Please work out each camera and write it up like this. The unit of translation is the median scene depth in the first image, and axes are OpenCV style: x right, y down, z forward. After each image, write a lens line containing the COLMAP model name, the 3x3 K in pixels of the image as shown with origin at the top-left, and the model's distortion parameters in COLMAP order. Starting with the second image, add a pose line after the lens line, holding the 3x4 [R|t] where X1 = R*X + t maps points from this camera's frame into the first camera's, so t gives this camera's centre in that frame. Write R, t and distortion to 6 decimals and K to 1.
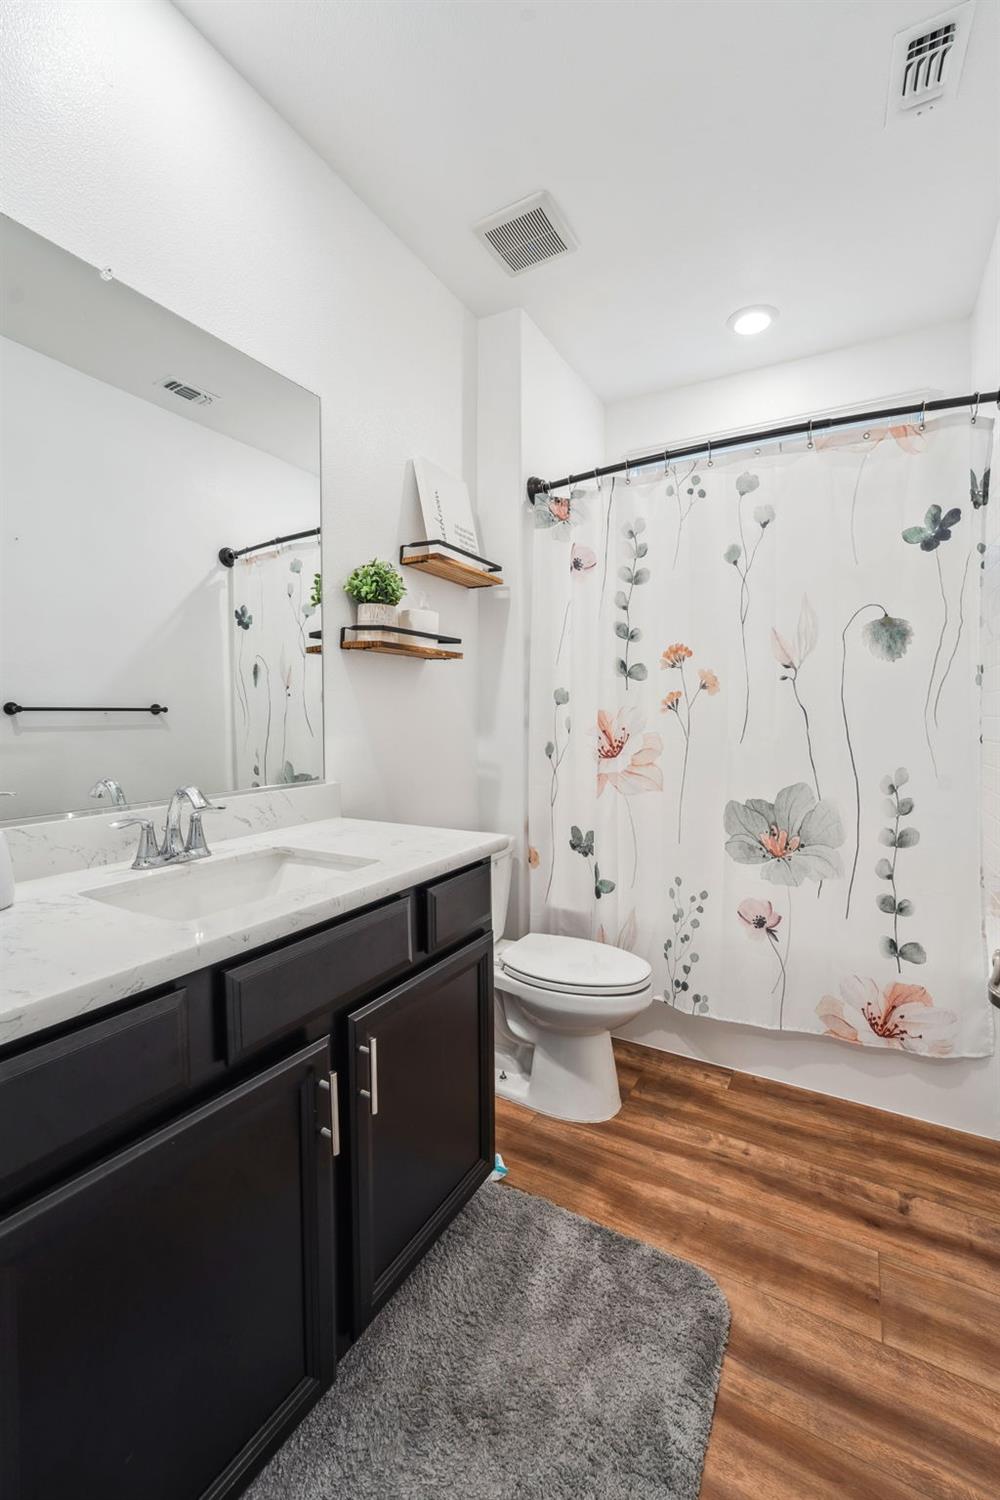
lens RADIAL K [[610.9, 0, 500.0], [0, 610.9, 750.0], [0, 0, 1]] dist [-0.000542, 0.000045]
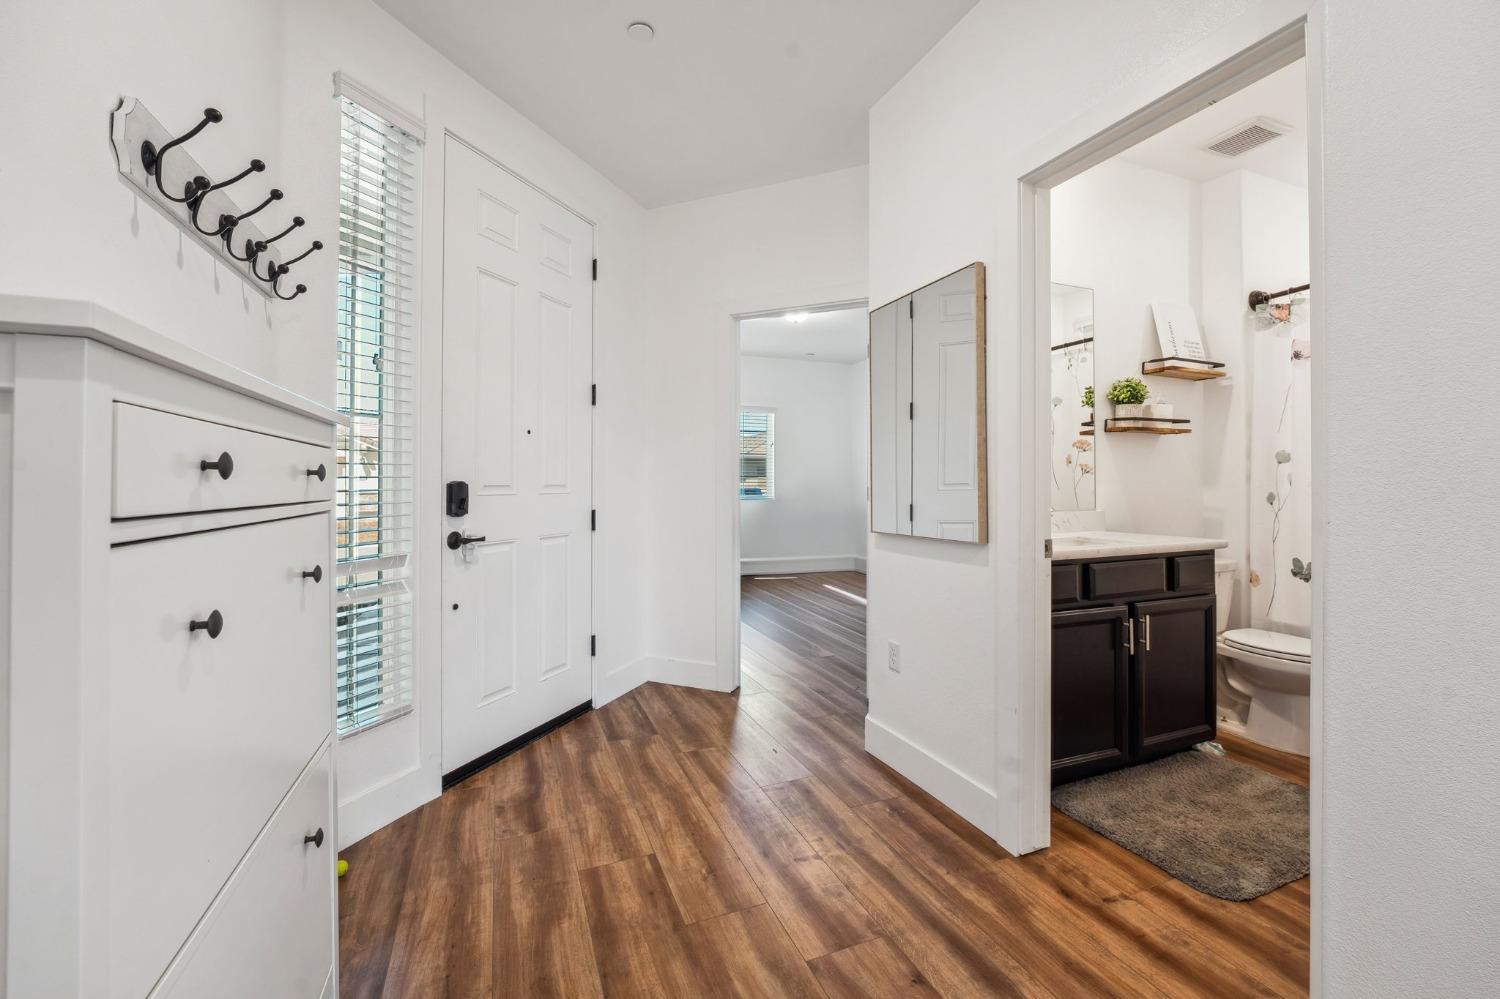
lens RADIAL K [[620.8, 0, 746.9], [0, 620.8, 481.7], [0, 0, 1]] dist [-0.011315, -0.000103]
pose [[0.786934, 0.000545, -0.617037, 0.014333], [-0.035796, 0.998356, -0.044771, 0.075511], [0.615998, 0.057319, 0.785660, -0.853731]]
